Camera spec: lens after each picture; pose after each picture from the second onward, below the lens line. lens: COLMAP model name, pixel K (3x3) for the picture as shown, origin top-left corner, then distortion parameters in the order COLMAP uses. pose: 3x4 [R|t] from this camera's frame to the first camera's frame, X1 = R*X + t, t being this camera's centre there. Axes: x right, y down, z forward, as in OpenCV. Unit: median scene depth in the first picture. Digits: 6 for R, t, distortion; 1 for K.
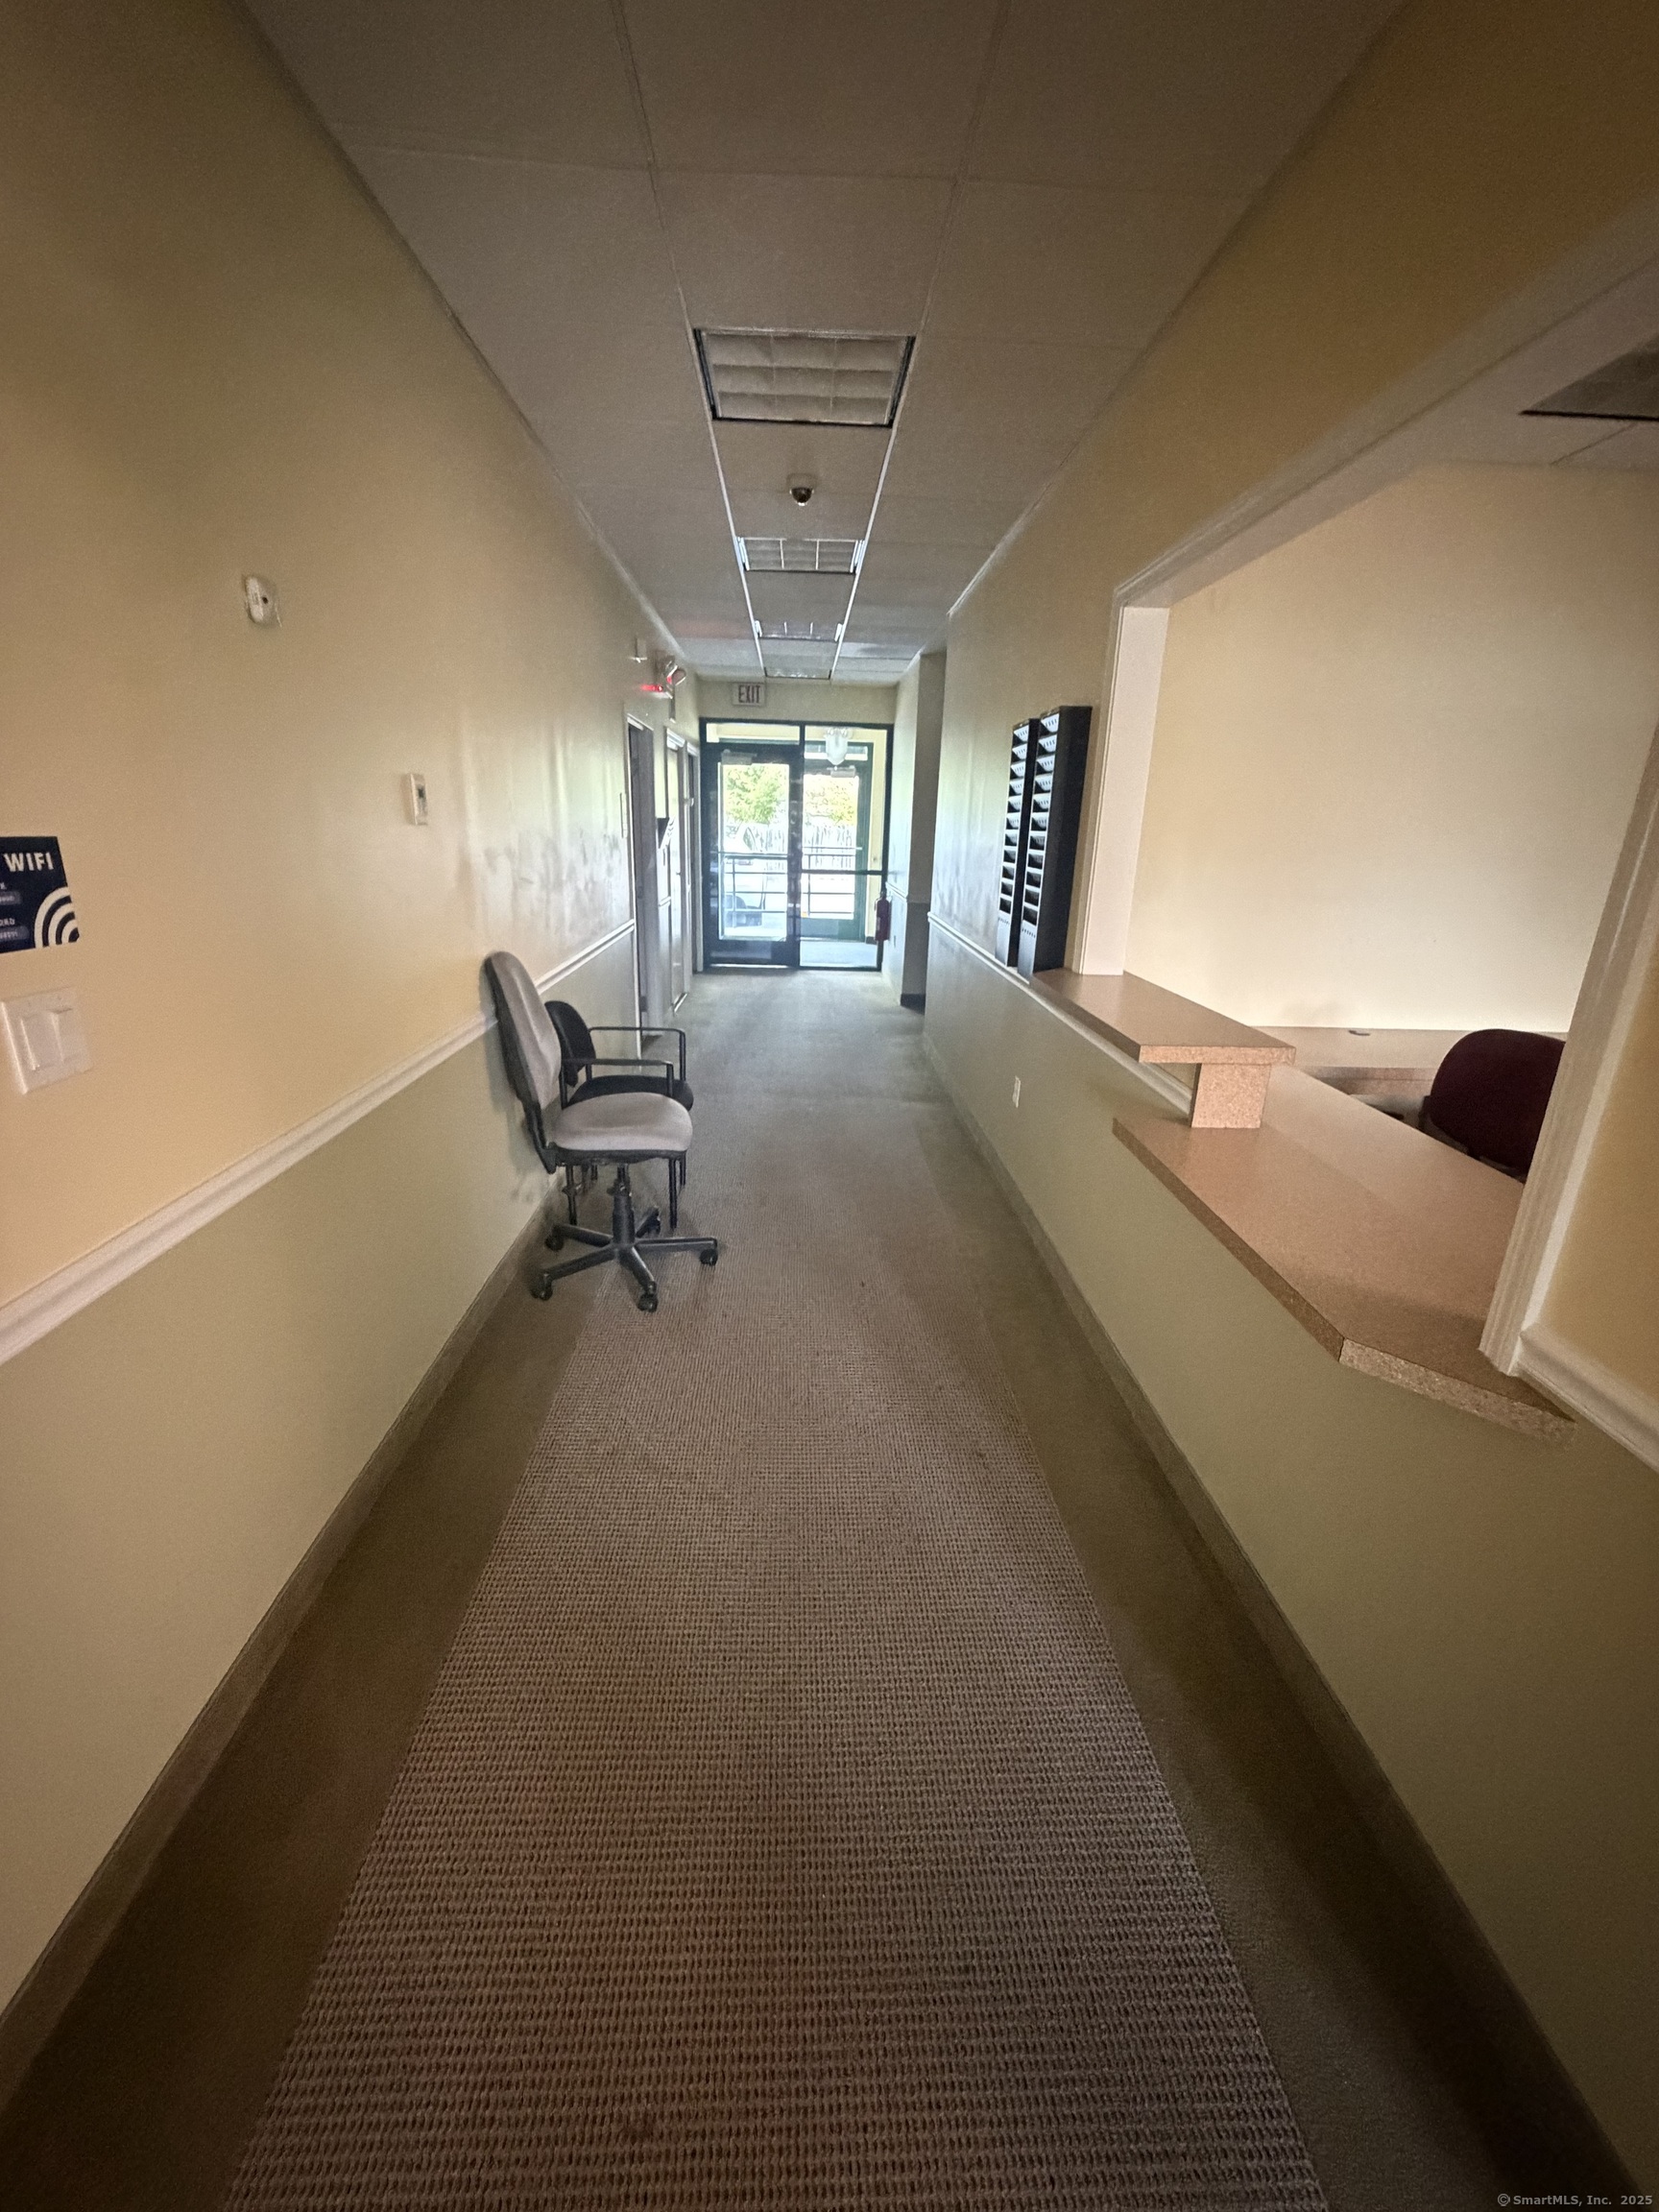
lens RADIAL K [[884.3, 0, 830.7], [0, 884.3, 1097.5], [0, 0, 1]] dist [0.001397, 0.000587]
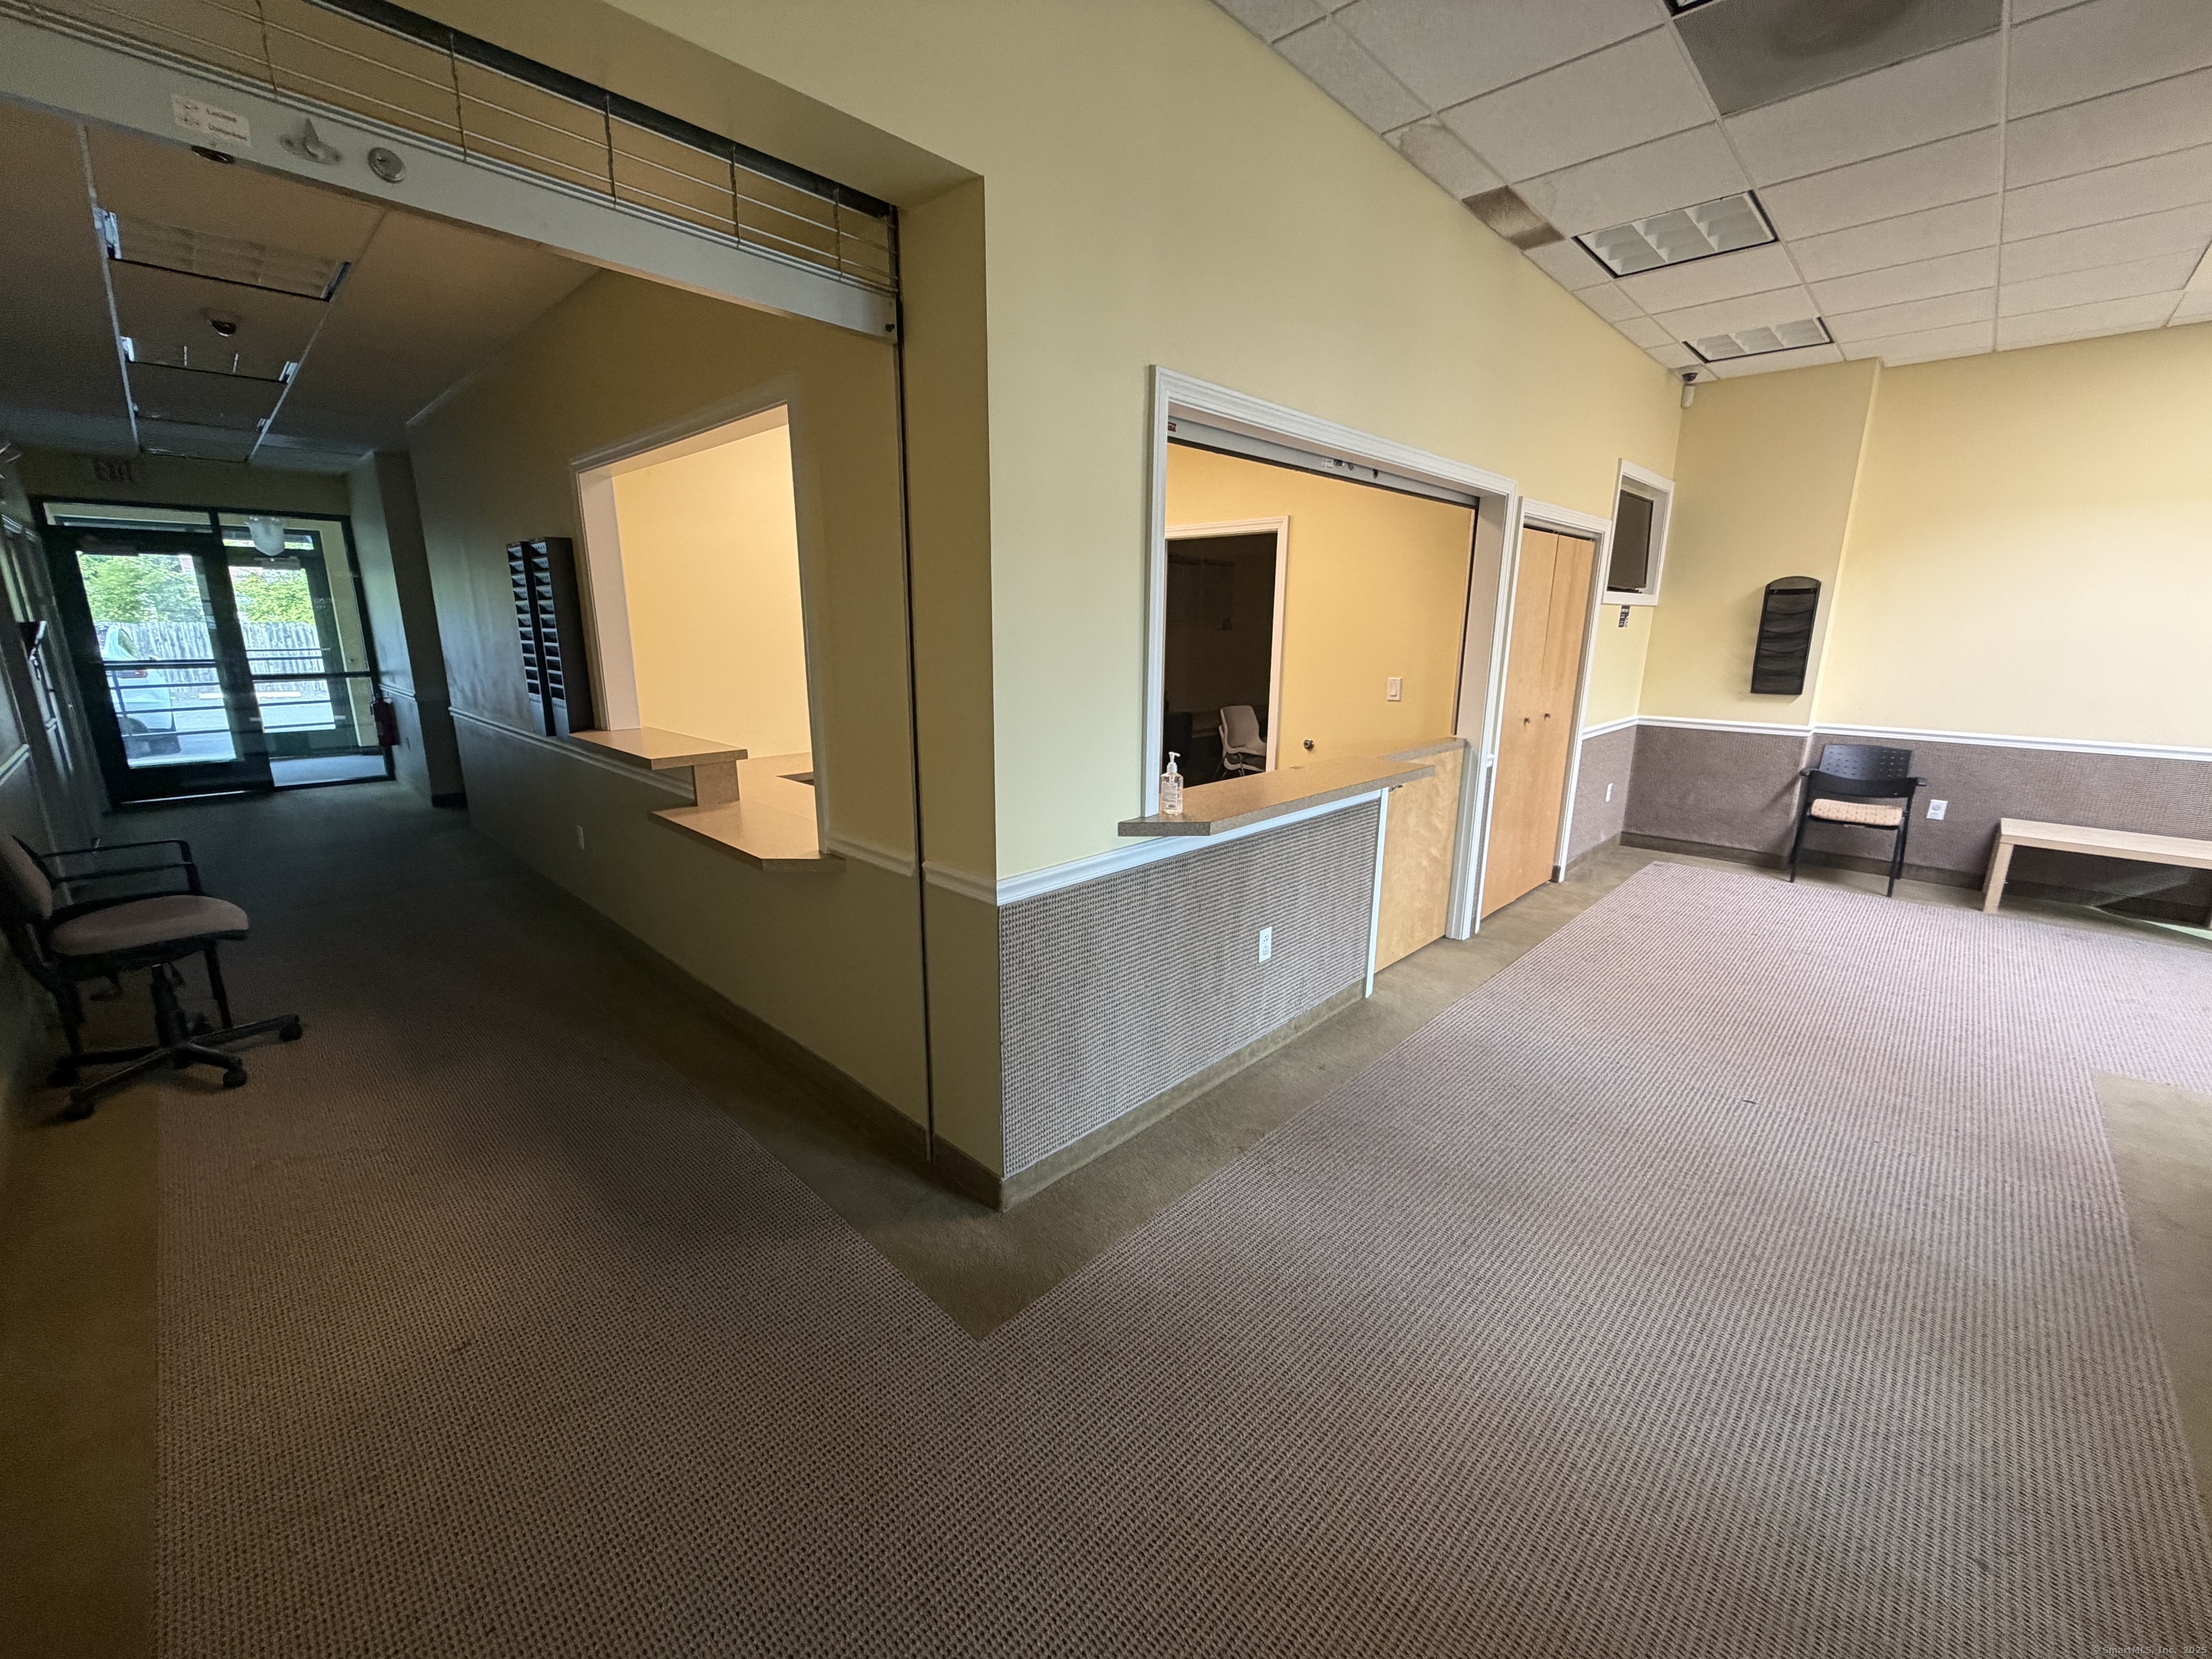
lens RADIAL K [[884.3, 0, 1096.5], [0, 884.3, 829.2], [0, 0, 1]] dist [0.001397, 0.000587]
pose [[0.727735, -0.183406, 0.660881, -0.035575], [0.220367, 0.975017, 0.027925, 0.048713], [-0.649492, 0.125315, 0.749971, -0.175584]]
